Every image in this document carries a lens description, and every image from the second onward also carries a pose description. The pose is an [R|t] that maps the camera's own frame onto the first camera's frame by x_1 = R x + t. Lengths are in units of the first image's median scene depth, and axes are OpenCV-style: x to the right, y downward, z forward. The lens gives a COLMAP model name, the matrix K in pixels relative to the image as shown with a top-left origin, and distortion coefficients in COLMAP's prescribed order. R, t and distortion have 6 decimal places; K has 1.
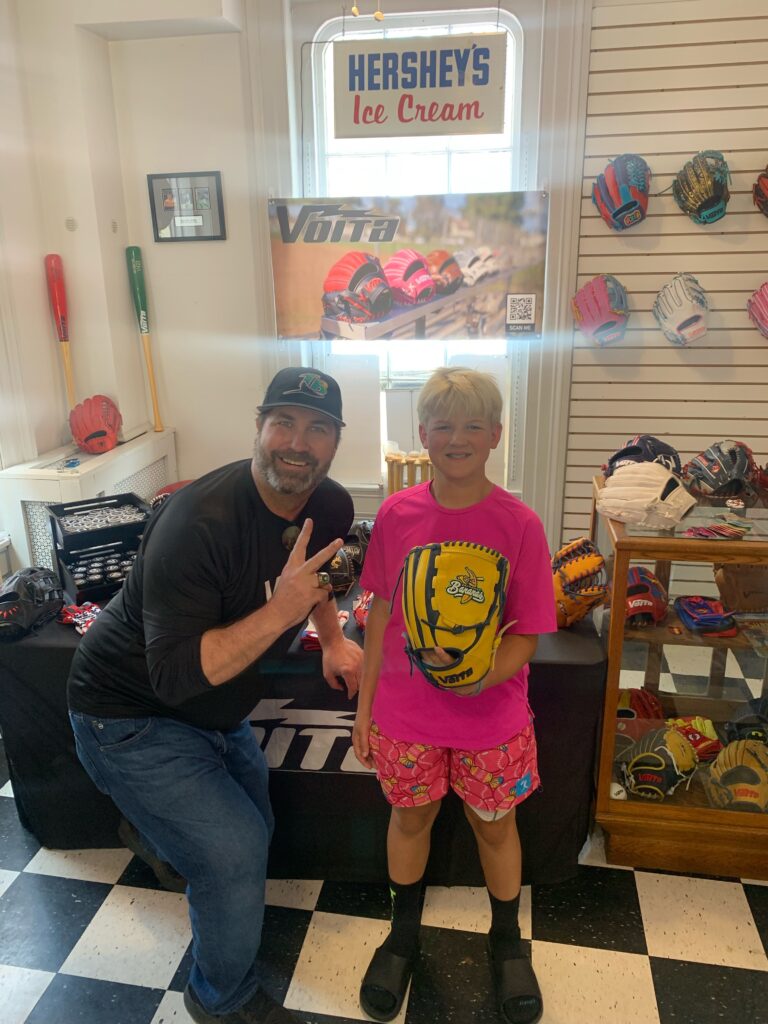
lens RADIAL K [[783.2, 0, 384.0], [0, 783.2, 512.0], [0, 0, 1]] dist [0.003788, -0.005378]
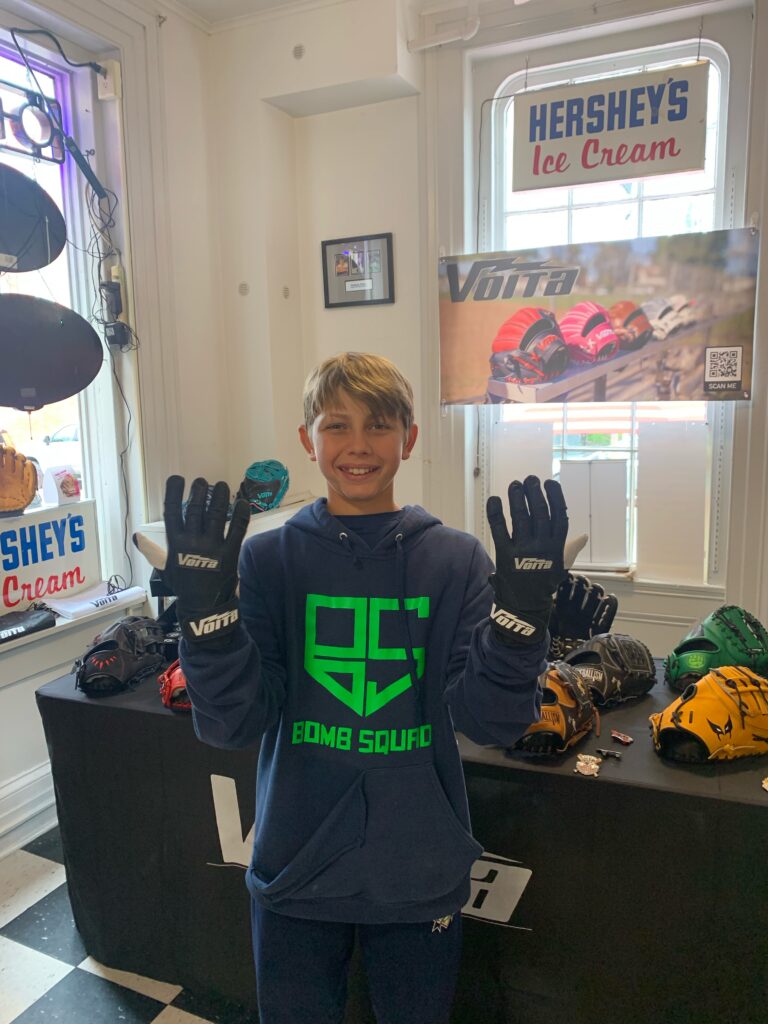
lens RADIAL K [[783.2, 0, 384.0], [0, 783.2, 512.0], [0, 0, 1]] dist [0.003788, -0.005378]
pose [[0.963956, 0.037771, -0.263367, 0.051038], [-0.077410, 0.986864, -0.141796, 0.045169], [0.254552, 0.157073, 0.954218, 0.128560]]
